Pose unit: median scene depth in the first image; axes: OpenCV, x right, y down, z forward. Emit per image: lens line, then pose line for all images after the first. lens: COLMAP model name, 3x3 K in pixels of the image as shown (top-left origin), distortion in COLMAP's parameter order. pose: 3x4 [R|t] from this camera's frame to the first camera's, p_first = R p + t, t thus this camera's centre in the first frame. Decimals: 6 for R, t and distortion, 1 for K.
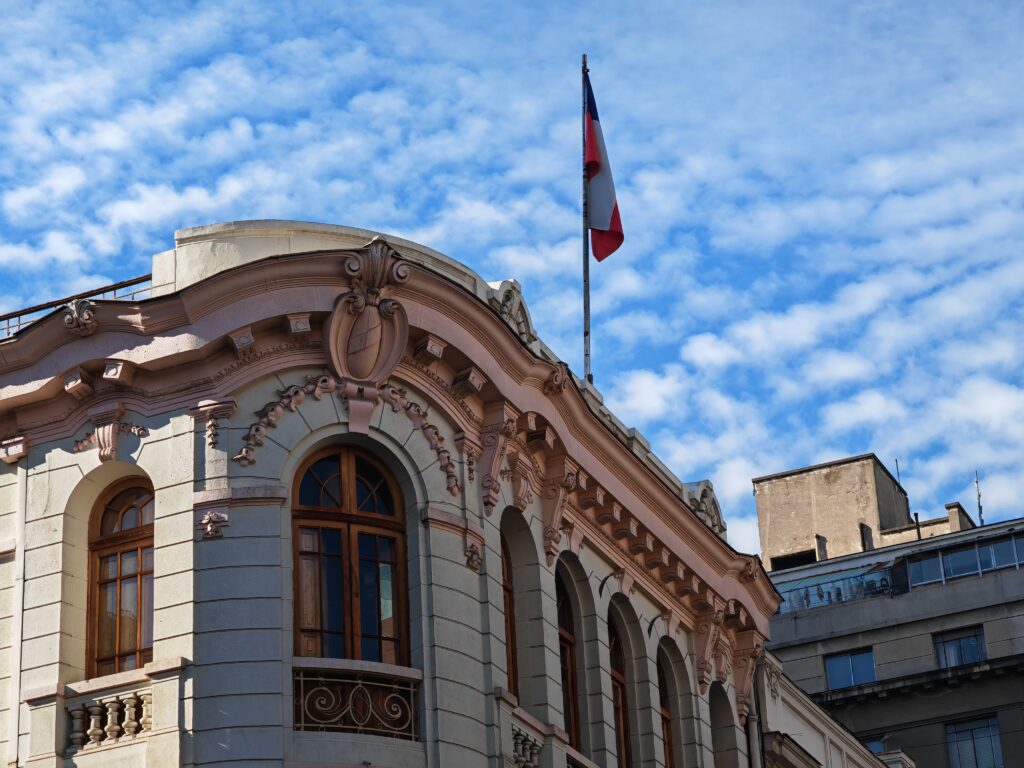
lens RADIAL K [[2757.0, 0, 511.3], [0, 2757.0, 383.4], [0, 0, 1]] dist [0.134547, 0.000000]
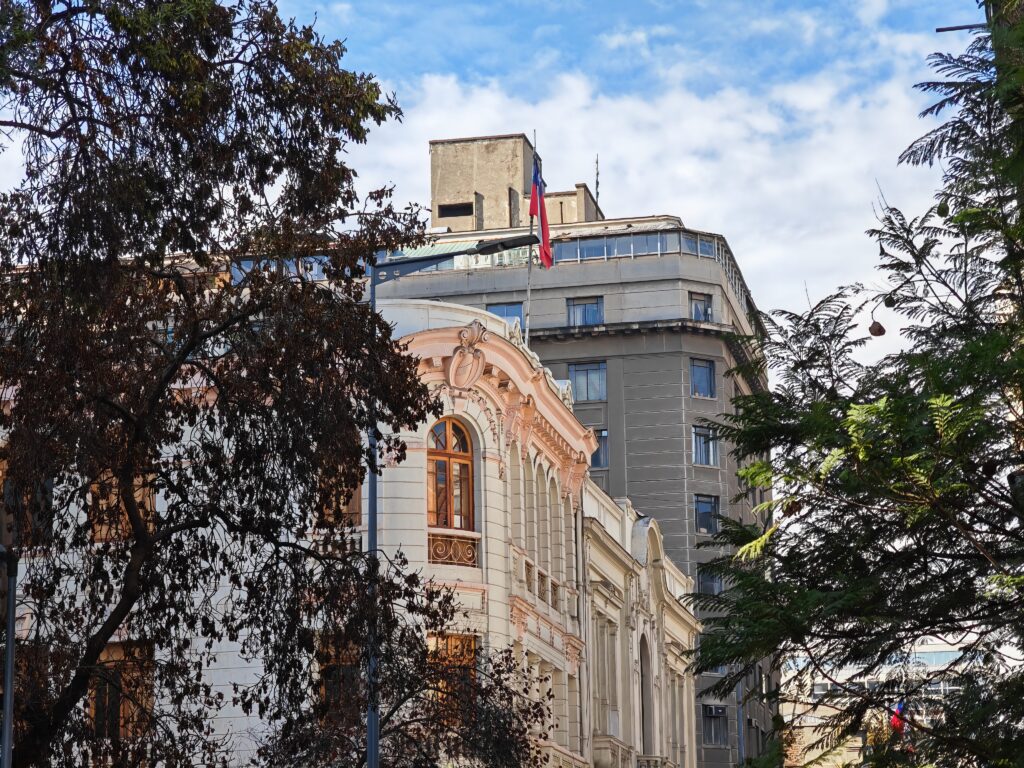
lens RADIAL K [[2757.0, 0, 512.3], [0, 2757.0, 384.5], [0, 0, 1]] dist [0.134547, 0.000000]
pose [[0.976618, 0.083530, 0.198092, -0.148466], [-0.124347, 0.971137, 0.203546, -0.149226], [-0.175372, -0.223419, 0.958816, -0.339973]]
